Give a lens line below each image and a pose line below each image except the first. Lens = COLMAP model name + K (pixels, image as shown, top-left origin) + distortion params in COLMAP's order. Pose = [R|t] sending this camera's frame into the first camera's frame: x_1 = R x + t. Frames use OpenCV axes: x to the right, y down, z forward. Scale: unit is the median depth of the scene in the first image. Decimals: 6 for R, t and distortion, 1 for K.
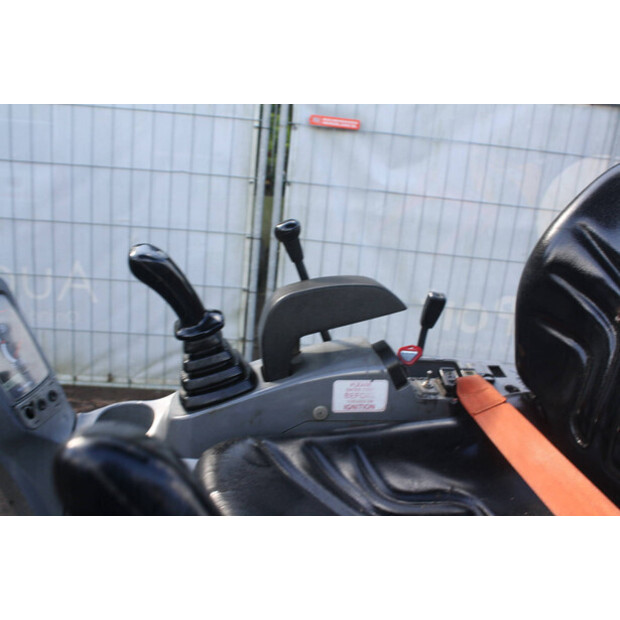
lens RADIAL K [[670.8, 0, 310.0], [0, 670.8, 310.0], [0, 0, 1]] dist [-0.071100, 0.017541]
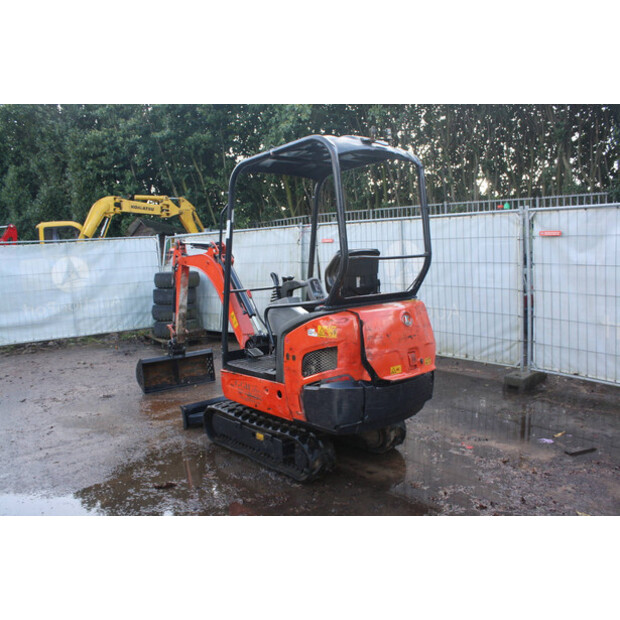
lens RADIAL K [[546.1, 0, 324.6], [0, 546.1, 310.7], [0, 0, 1]] dist [-0.092013, 0.003605]
pose [[0.583216, -0.008970, -0.812268, 0.973345], [-0.112429, 0.989424, -0.091652, 0.187009], [0.804499, 0.144775, 0.576039, -0.484551]]
